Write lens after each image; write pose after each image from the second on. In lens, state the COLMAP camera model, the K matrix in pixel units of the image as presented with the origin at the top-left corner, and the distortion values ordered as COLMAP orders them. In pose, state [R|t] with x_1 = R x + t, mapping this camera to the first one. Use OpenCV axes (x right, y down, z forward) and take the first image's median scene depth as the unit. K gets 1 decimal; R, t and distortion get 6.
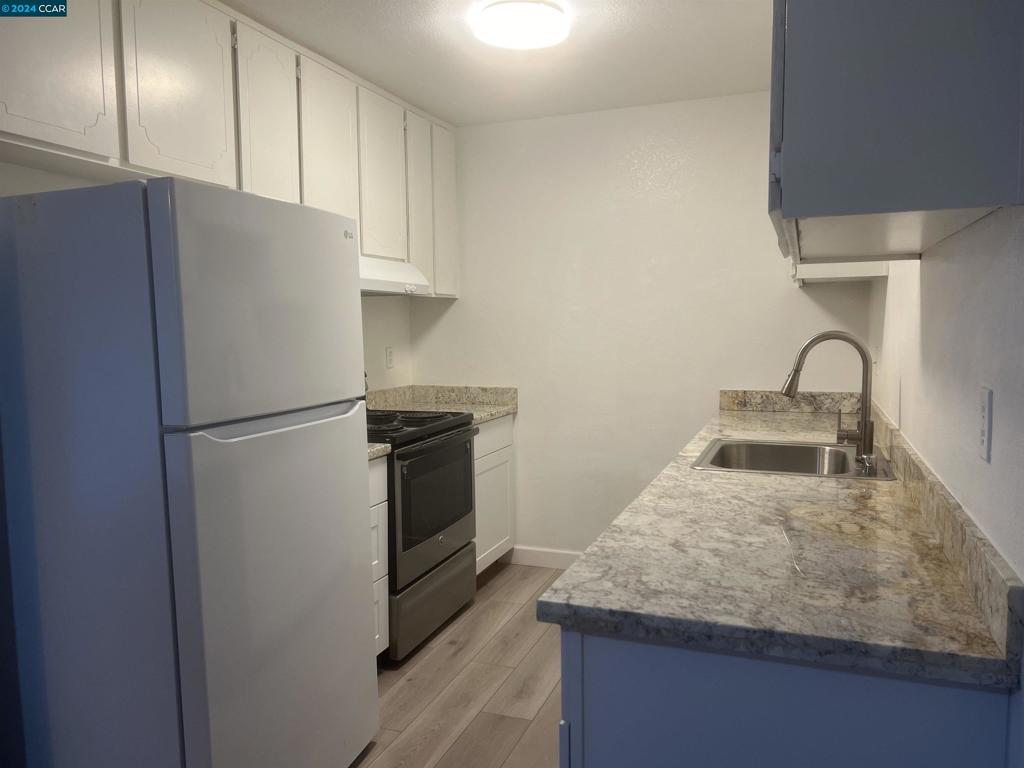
lens RADIAL K [[761.1, 0, 512.5], [0, 761.1, 386.0], [0, 0, 1]] dist [0.009716, -0.002607]
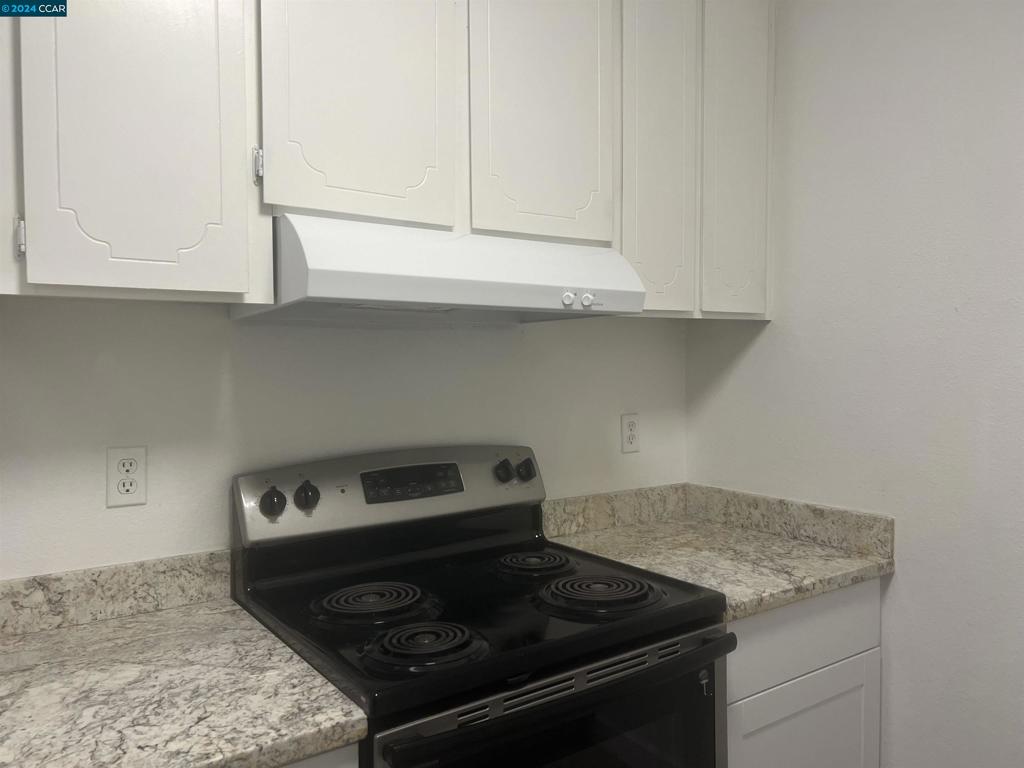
lens RADIAL K [[761.1, 0, 507.4], [0, 761.1, 379.9], [0, 0, 1]] dist [0.009716, -0.002607]
pose [[0.822333, 0.022356, -0.568568, 0.071780], [-0.048694, 0.998327, -0.031173, -0.053424], [0.566920, 0.053321, 0.822046, 0.503872]]
